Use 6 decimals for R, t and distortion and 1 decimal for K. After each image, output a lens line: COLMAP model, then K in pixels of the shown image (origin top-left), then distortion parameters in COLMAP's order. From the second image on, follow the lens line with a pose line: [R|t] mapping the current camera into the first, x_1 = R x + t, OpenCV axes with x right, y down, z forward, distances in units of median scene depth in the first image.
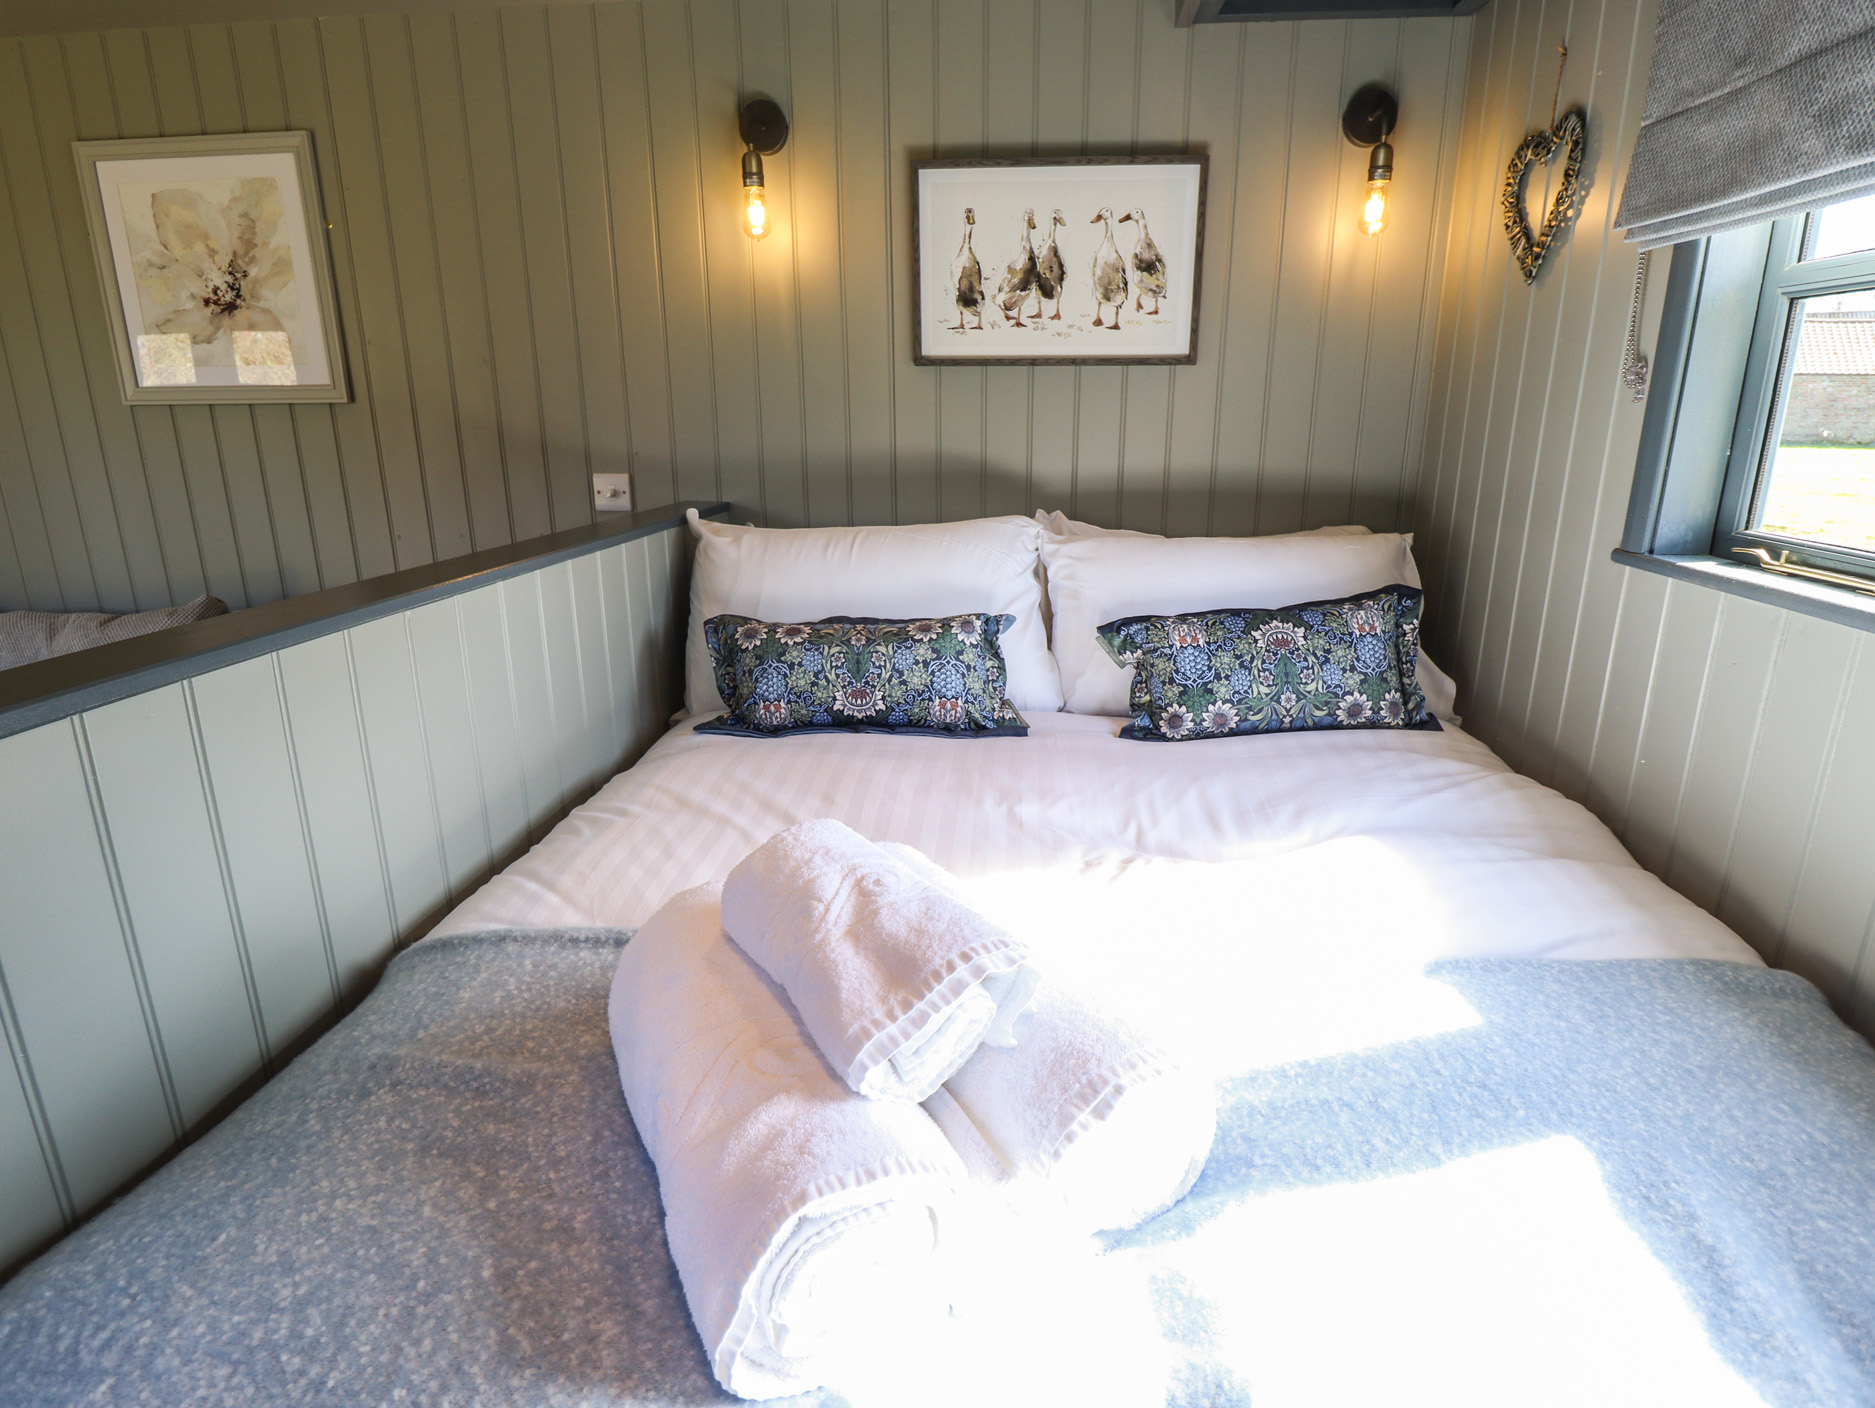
lens RADIAL K [[1008.3, 0, 951.1], [0, 1008.3, 691.7], [0, 0, 1]] dist [-0.003284, -0.009919]
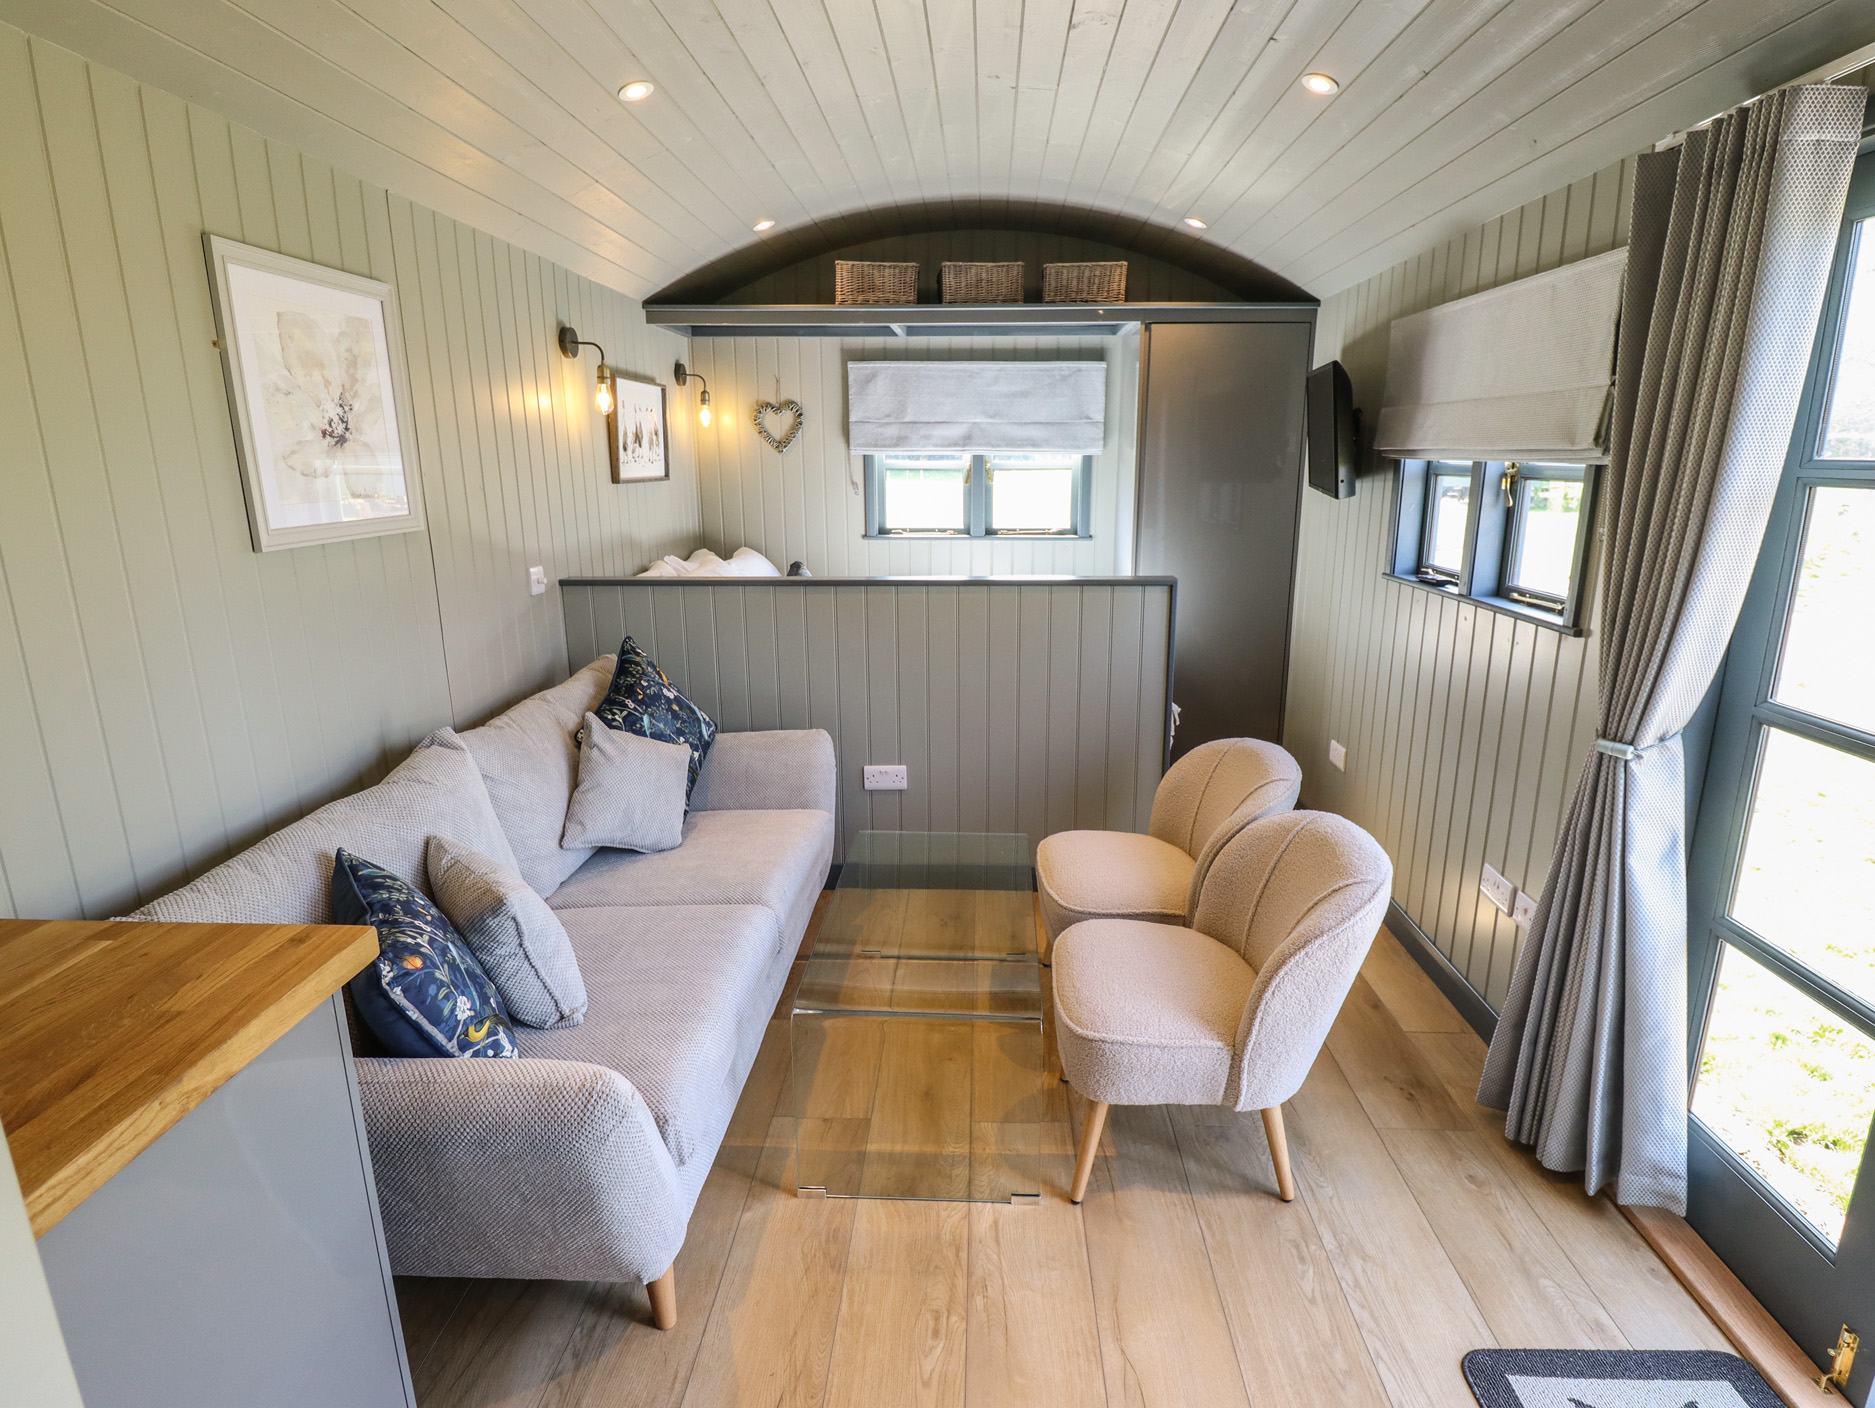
lens RADIAL K [[1008.3, 0, 941.3], [0, 1008.3, 701.6], [0, 0, 1]] dist [-0.003284, -0.009919]
pose [[-0.064792, -0.238088, 0.969080, -2.156258], [0.269034, 0.930994, 0.246719, -0.290826], [-0.960949, 0.276701, 0.003733, 0.641124]]
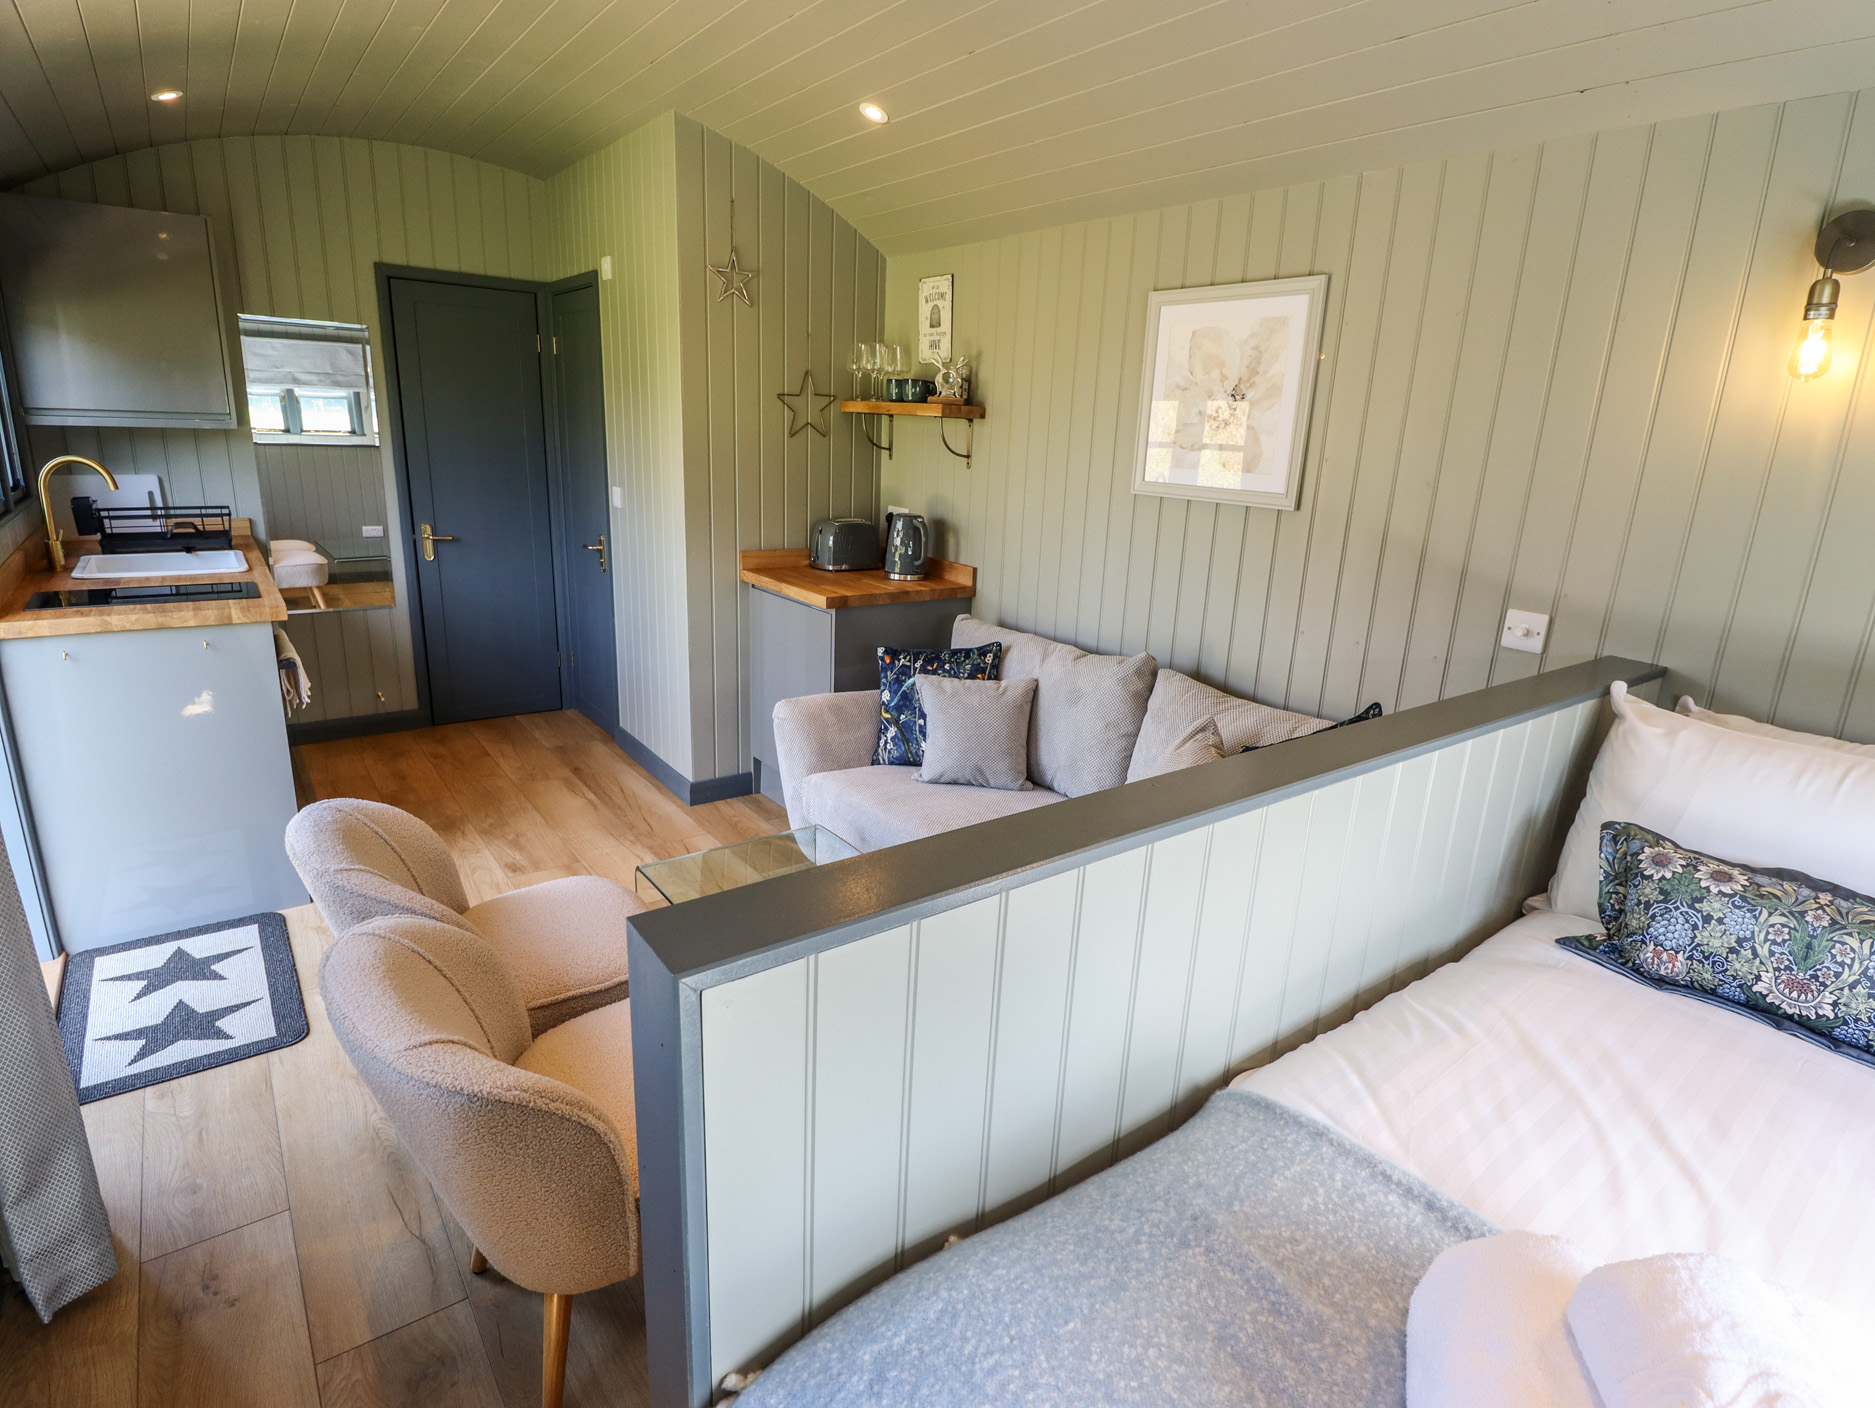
lens RADIAL K [[983.3, 0, 945.0], [0, 983.3, 699.1], [0, 0, 1]] dist [-0.000627, -0.010607]
pose [[0.670147, 0.231961, -0.705051, -0.044847], [-0.247795, 0.965331, 0.082064, -0.096125], [0.699643, 0.119713, 0.704392, -0.032157]]
